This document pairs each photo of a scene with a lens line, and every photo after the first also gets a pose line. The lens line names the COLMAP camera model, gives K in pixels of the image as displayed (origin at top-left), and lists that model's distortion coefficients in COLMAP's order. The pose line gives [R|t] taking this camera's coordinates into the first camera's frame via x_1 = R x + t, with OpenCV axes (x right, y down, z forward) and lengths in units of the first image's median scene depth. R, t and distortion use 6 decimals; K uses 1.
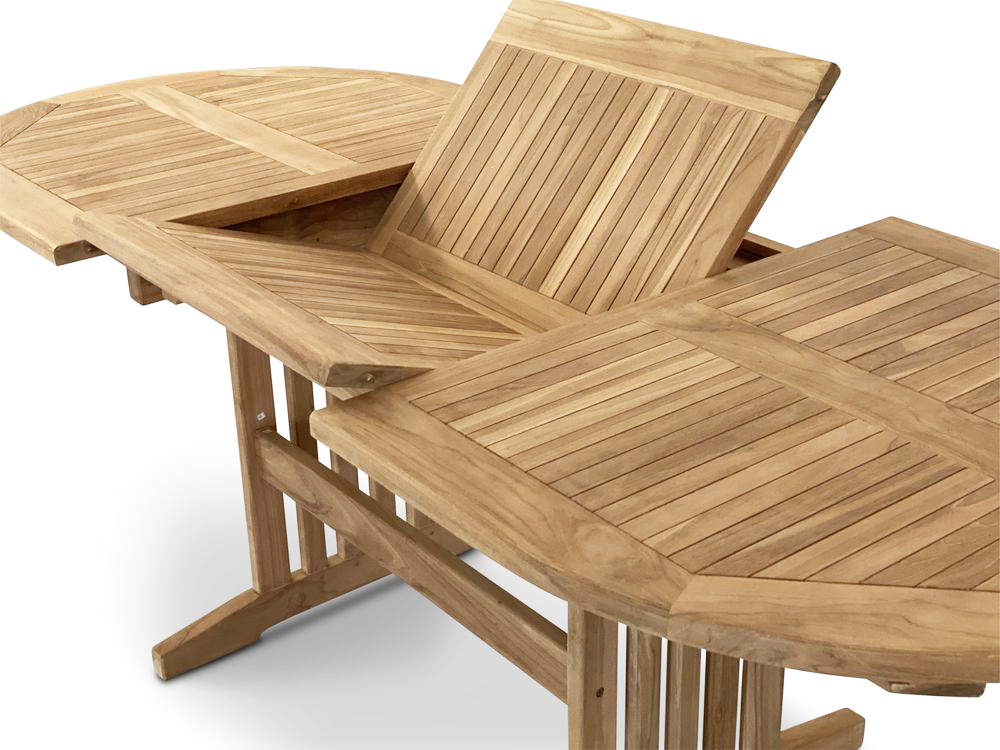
lens RADIAL K [[1501.0, 0, 479.7], [0, 1501.0, 373.9], [0, 0, 1]] dist [0.115702, -0.049227]
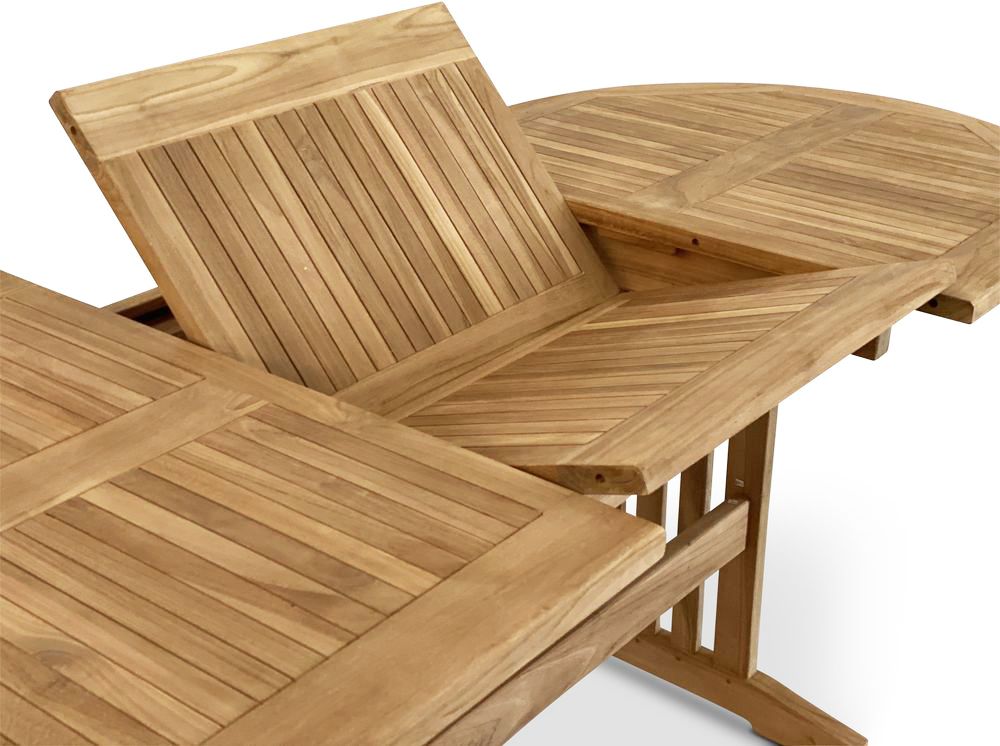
lens RADIAL K [[1501.0, 0, 479.7], [0, 1501.0, 371.9], [0, 0, 1]] dist [0.115702, -0.049227]
pose [[-0.227122, -0.394185, 0.890524, -0.768152], [0.419074, 0.785868, 0.454741, -0.436422], [-0.879086, 0.476477, -0.013296, 1.020679]]
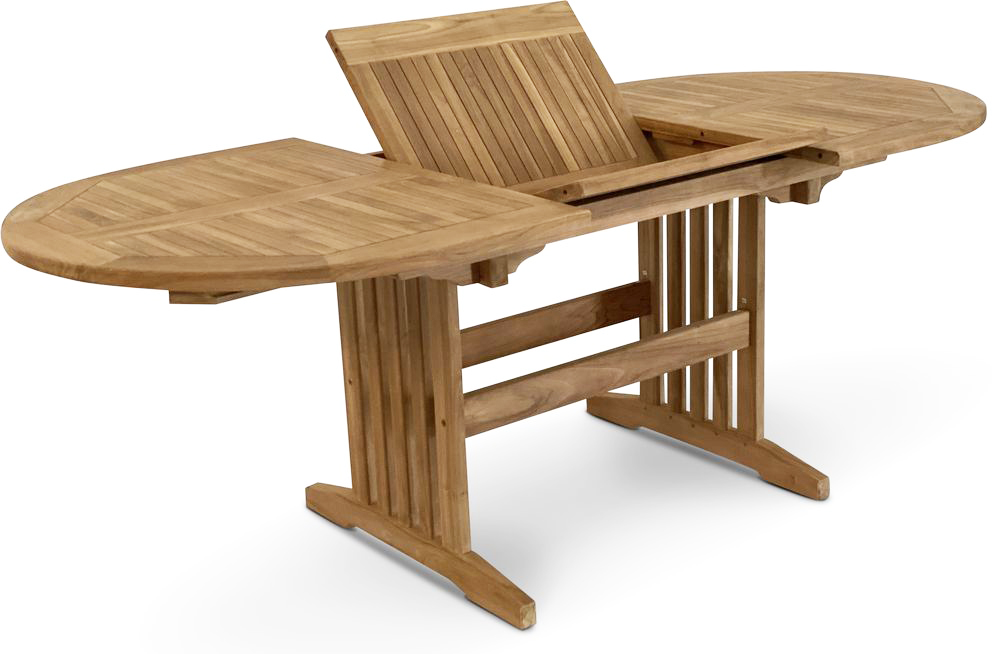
lens RADIAL K [[1559.4, 0, 500.0], [0, 1559.4, 327.0], [0, 0, 1]] dist [0.116120, -0.064668]
pose [[-0.019020, -0.288411, 0.957318, -1.500416], [0.458609, 0.848305, 0.264681, -0.368031], [-0.888434, 0.444069, 0.116133, 0.937785]]
